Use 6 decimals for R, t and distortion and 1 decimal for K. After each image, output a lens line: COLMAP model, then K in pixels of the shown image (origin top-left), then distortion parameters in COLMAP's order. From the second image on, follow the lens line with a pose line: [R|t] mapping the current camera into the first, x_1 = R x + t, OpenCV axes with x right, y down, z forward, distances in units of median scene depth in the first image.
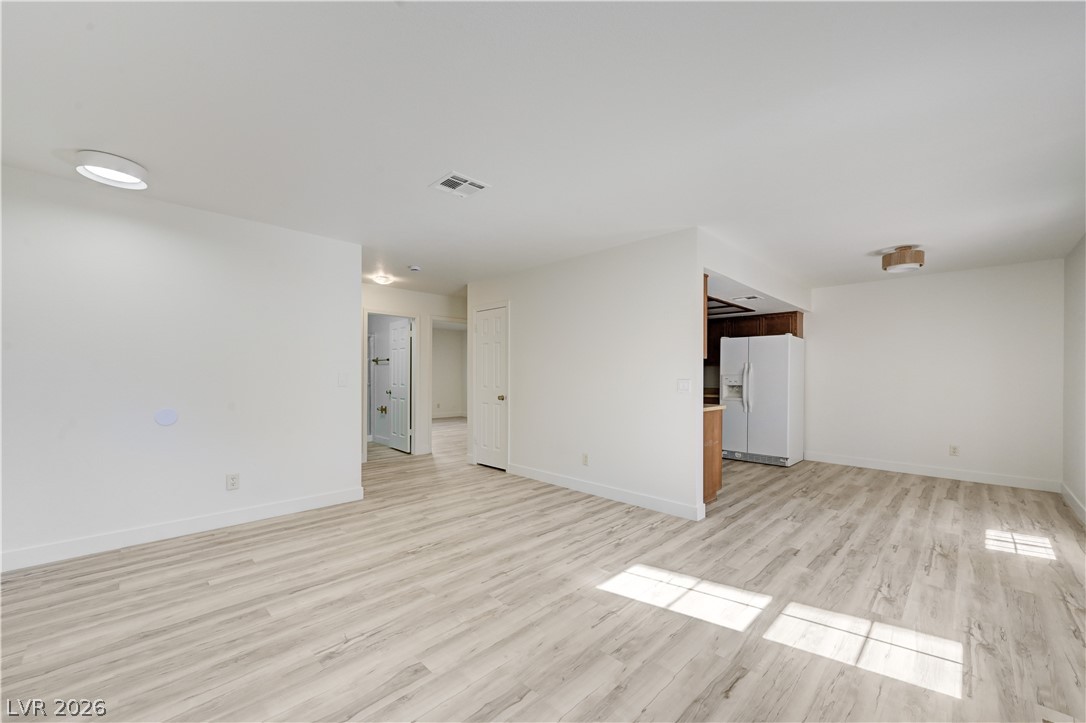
lens RADIAL K [[430.7, 0, 544.9], [0, 430.7, 372.7], [0, 0, 1]] dist [0.003694, 0.000384]
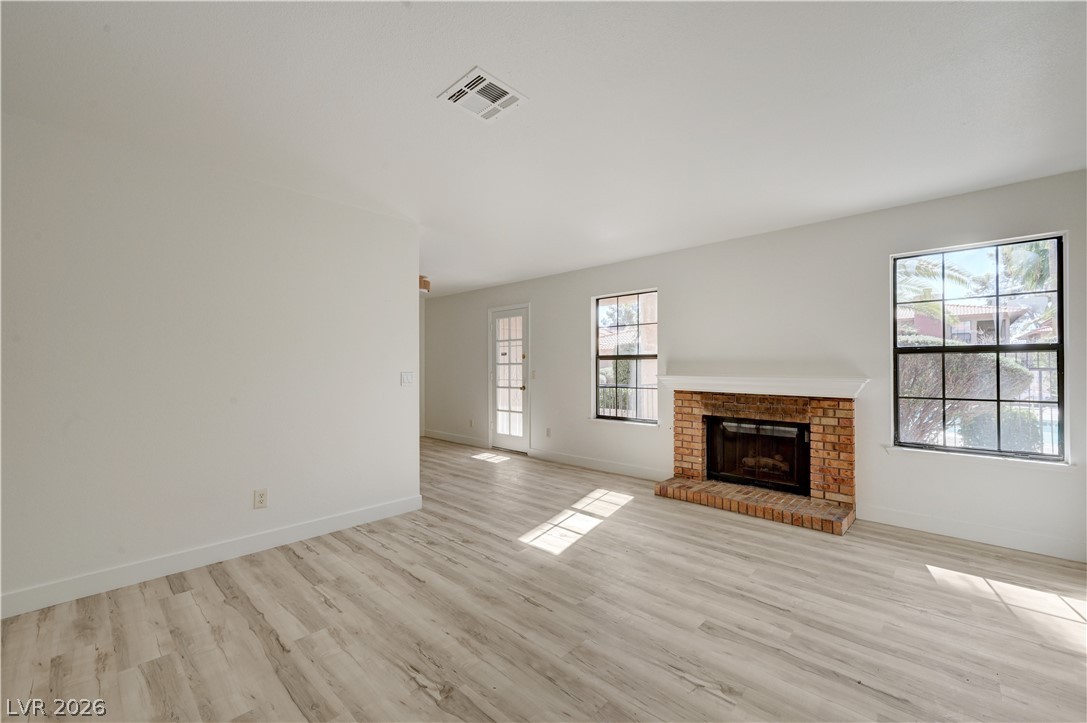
lens RADIAL K [[440.3, 0, 550.3], [0, 440.3, 365.9], [0, 0, 1]] dist [0.002852, 0.000257]
pose [[-0.042932, 0.000308, 0.999078, -0.818455], [-0.006632, 0.999978, -0.000593, -0.000765], [-0.999056, -0.006651, -0.042929, 0.834671]]
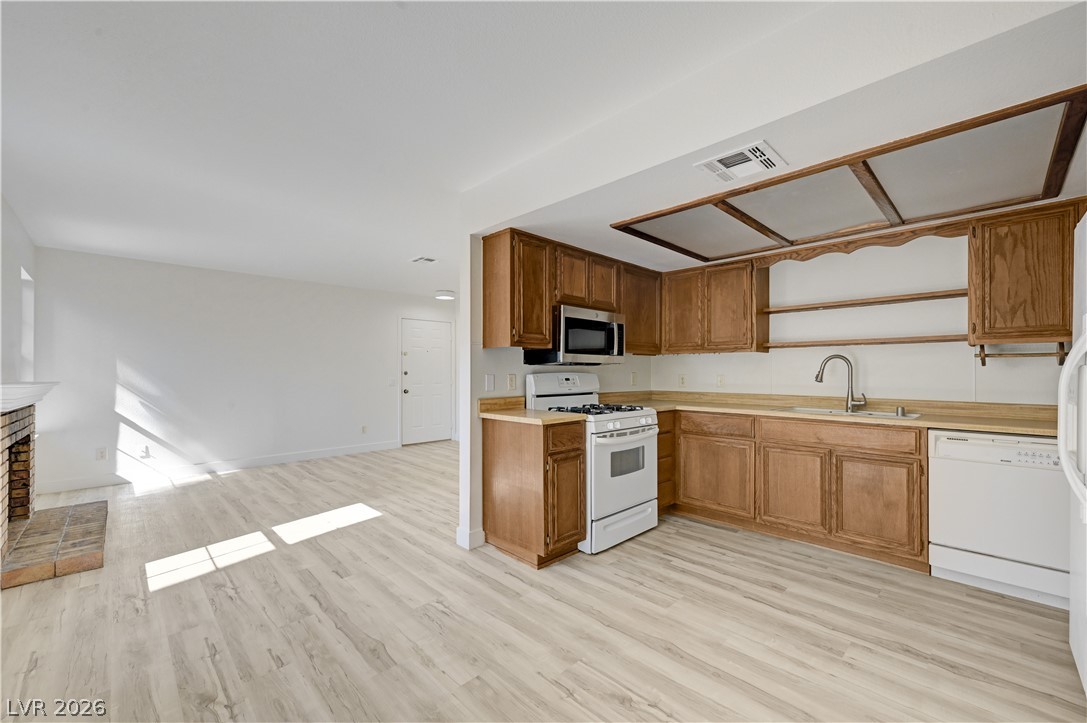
lens RADIAL K [[440.3, 0, 539.1], [0, 440.3, 369.8], [0, 0, 1]] dist [0.002852, 0.000257]
pose [[-0.024888, -0.007619, -0.999661, 1.375325], [0.007302, 0.999943, -0.007803, 0.013915], [0.999664, -0.007494, -0.024831, 1.342721]]
